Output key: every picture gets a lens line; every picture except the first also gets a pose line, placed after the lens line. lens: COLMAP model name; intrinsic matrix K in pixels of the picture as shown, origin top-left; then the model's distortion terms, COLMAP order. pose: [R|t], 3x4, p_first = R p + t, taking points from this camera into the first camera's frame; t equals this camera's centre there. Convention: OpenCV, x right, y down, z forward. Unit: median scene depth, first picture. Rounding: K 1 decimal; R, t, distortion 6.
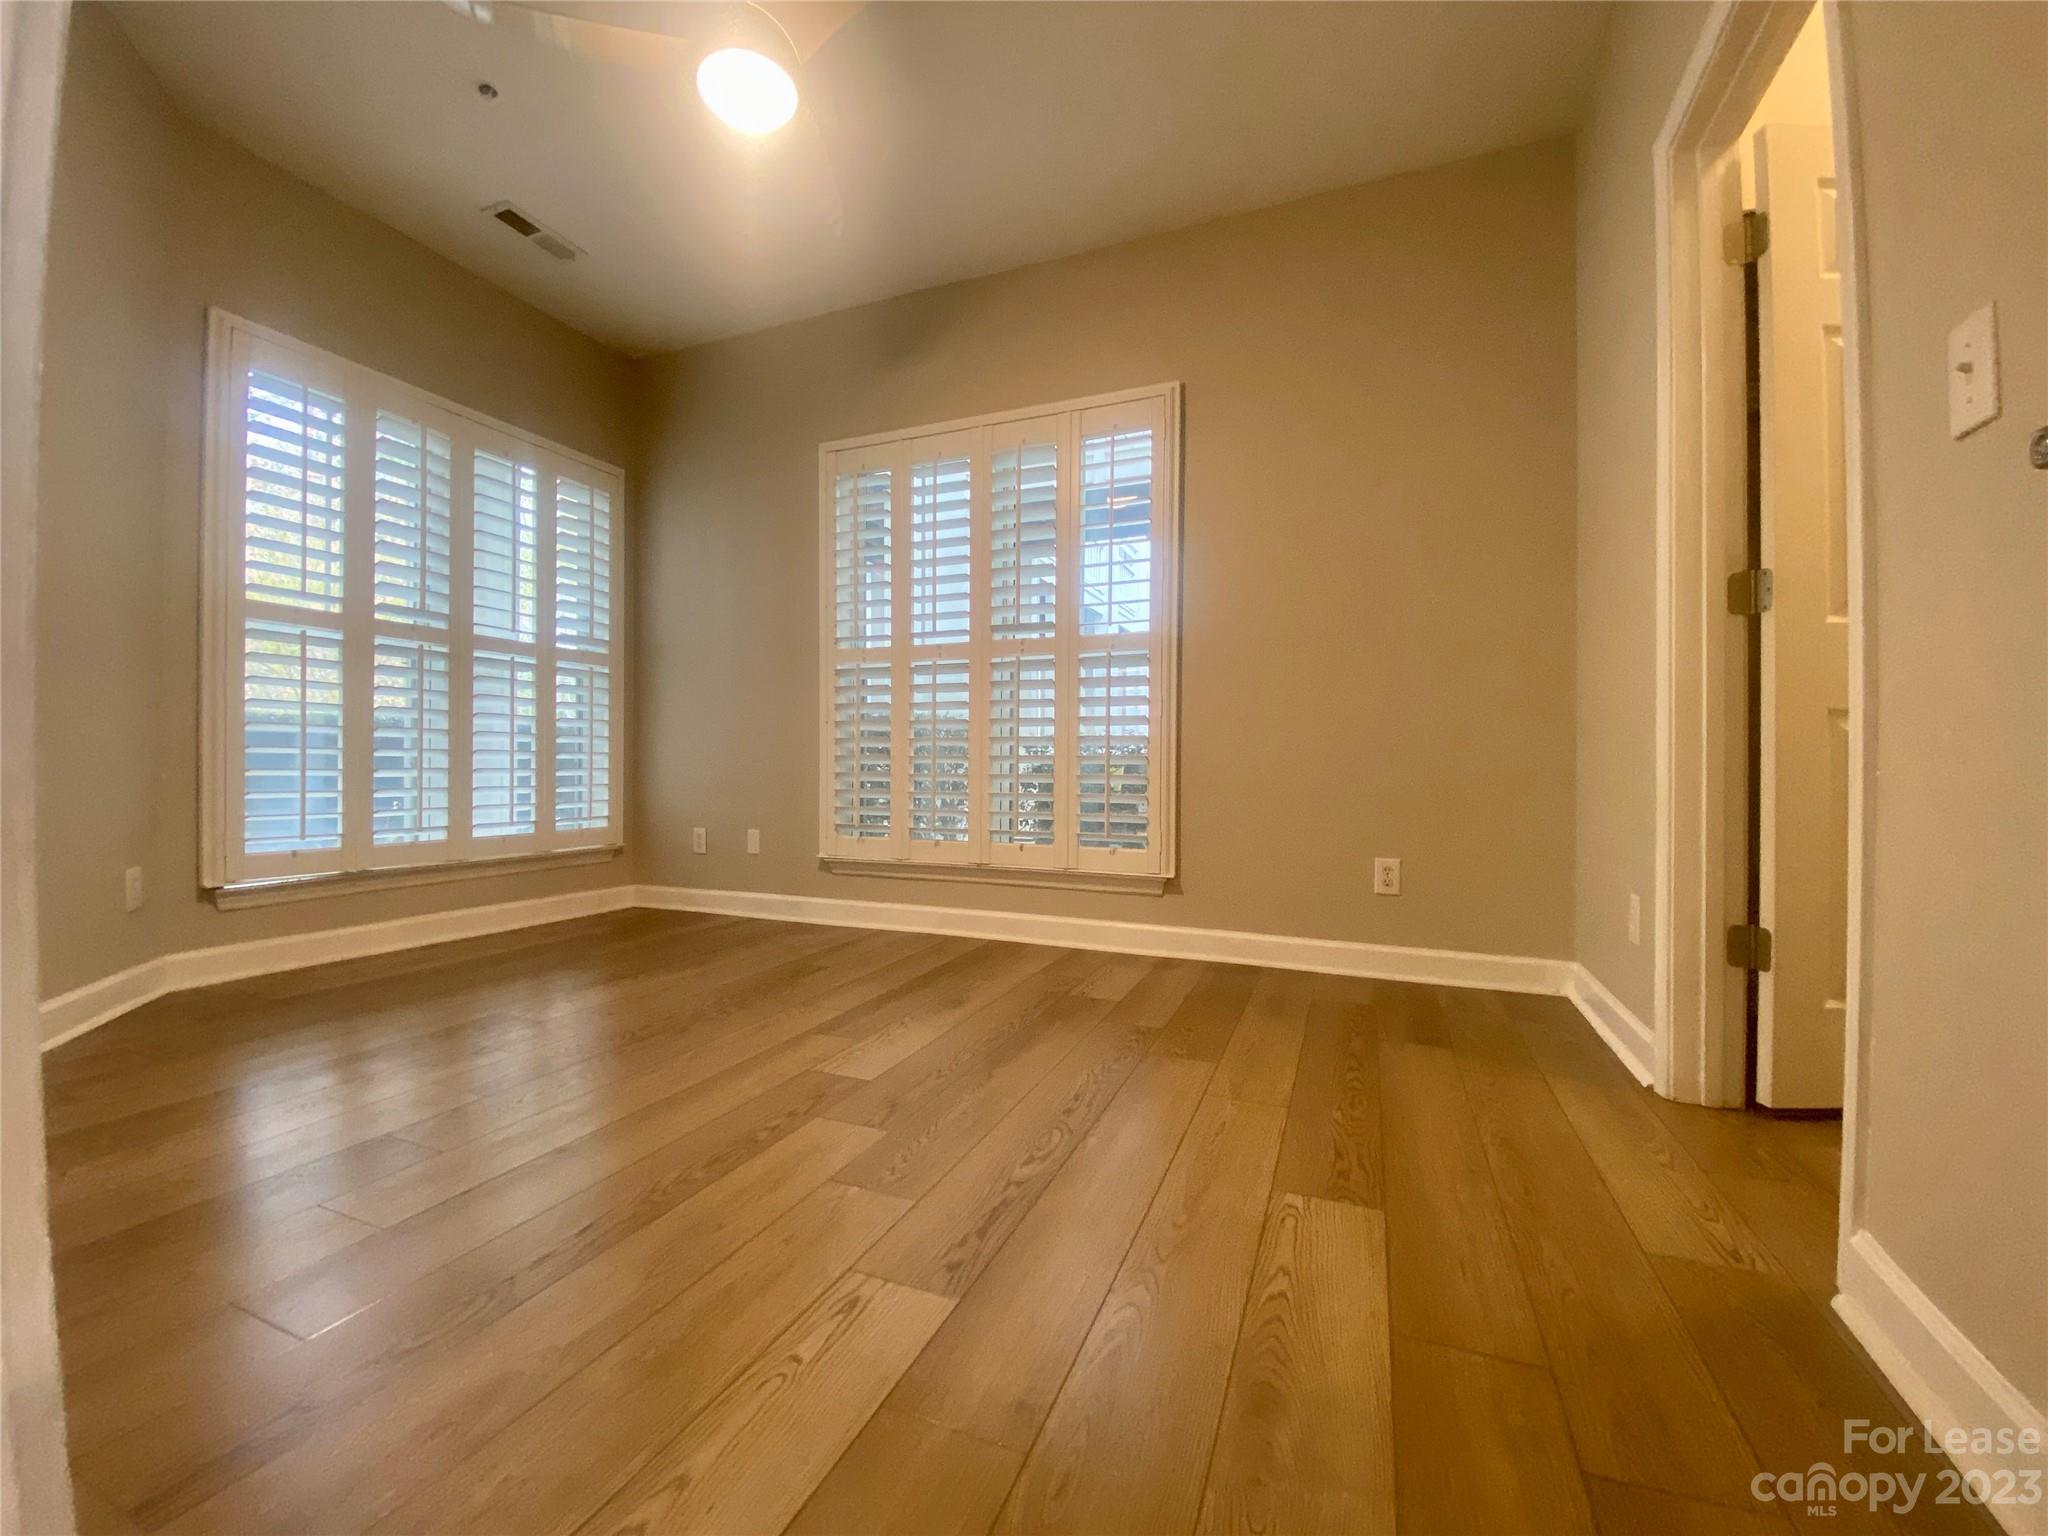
lens RADIAL K [[856.7, 0, 995.7], [0, 856.7, 742.0], [0, 0, 1]] dist [0.007051, -0.000207]
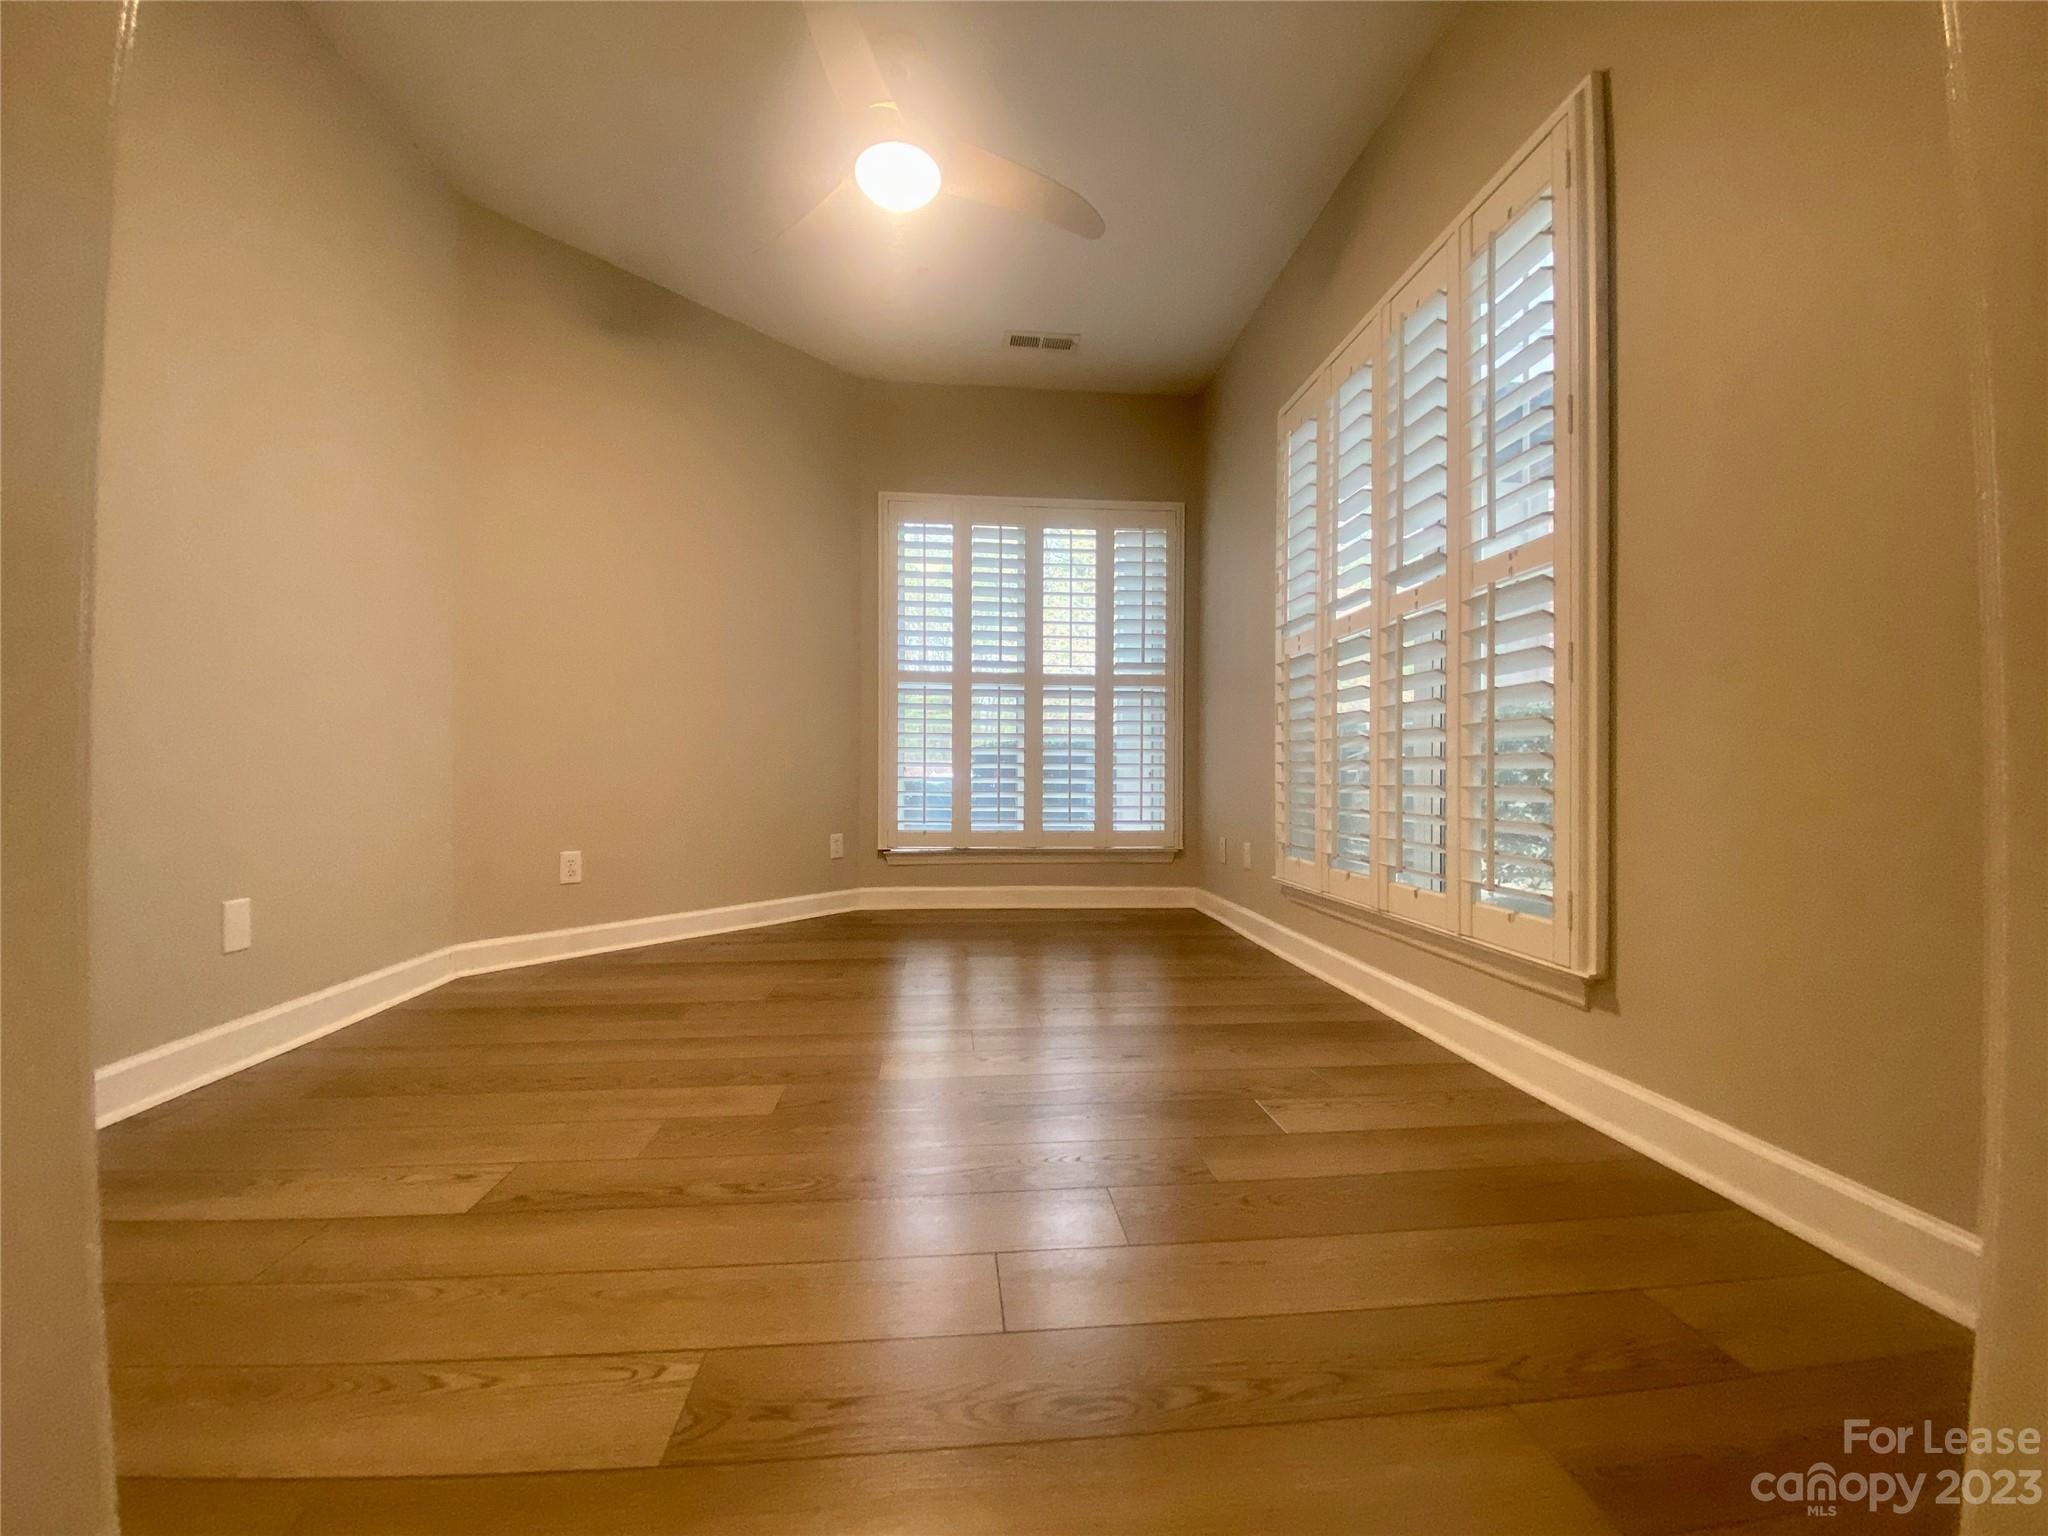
lens RADIAL K [[825.1, 0, 1024.0], [0, 825.1, 768.0], [0, 0, 1]] dist [0.000133, -0.001004]
pose [[0.469549, -0.004537, -0.882895, 0.505561], [0.023681, 0.999692, 0.007457, 0.006856], [0.882589, -0.024409, 0.469511, 0.426318]]
